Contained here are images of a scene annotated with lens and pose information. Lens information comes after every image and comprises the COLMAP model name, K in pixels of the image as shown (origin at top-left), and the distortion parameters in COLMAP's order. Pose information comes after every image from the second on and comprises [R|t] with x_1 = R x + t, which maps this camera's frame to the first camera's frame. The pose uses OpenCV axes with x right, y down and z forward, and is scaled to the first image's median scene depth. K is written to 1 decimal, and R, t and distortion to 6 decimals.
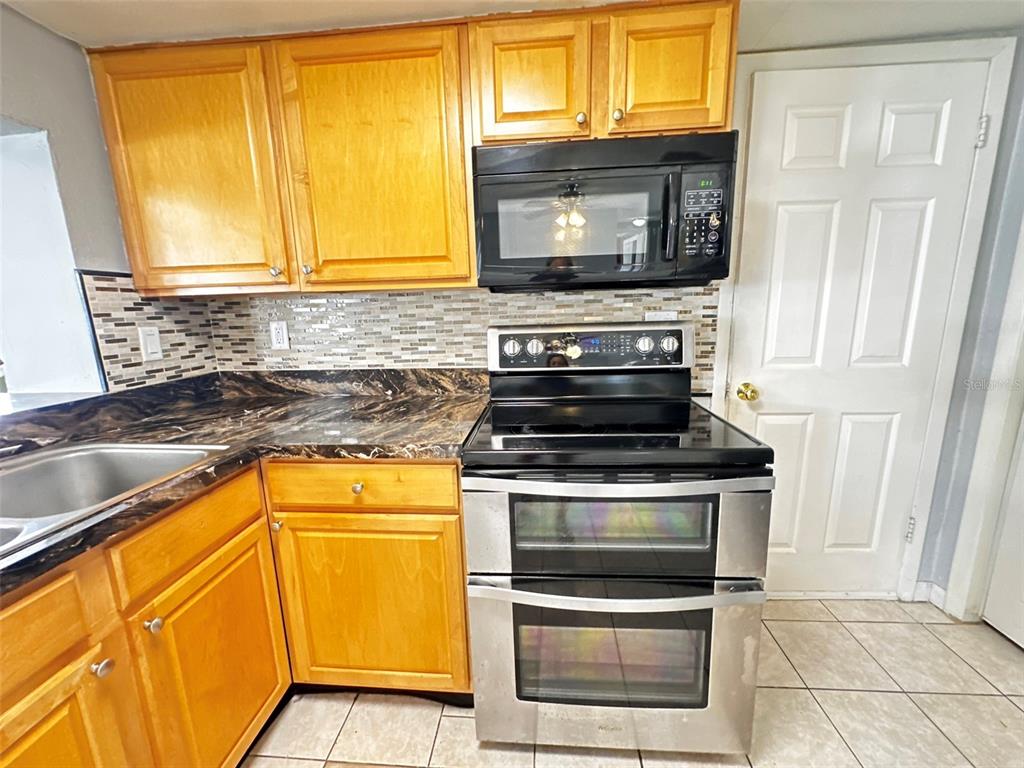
lens RADIAL K [[409.1, 0, 512.0], [0, 409.1, 384.0], [0, 0, 1]] dist [-0.002334, -0.000167]
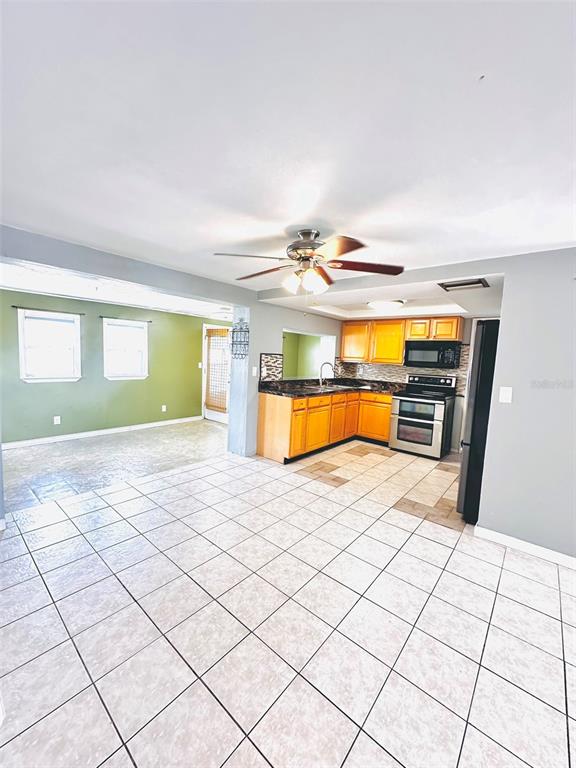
lens RADIAL K [[306.8, 0, 288.0], [0, 306.8, 384.0], [0, 0, 1]] dist [-0.002334, -0.000167]
pose [[0.810955, 0.117091, -0.573272, 0.838813], [-0.176857, 0.982996, -0.049407, 0.375618], [0.557739, 0.141454, 0.817874, -2.510703]]
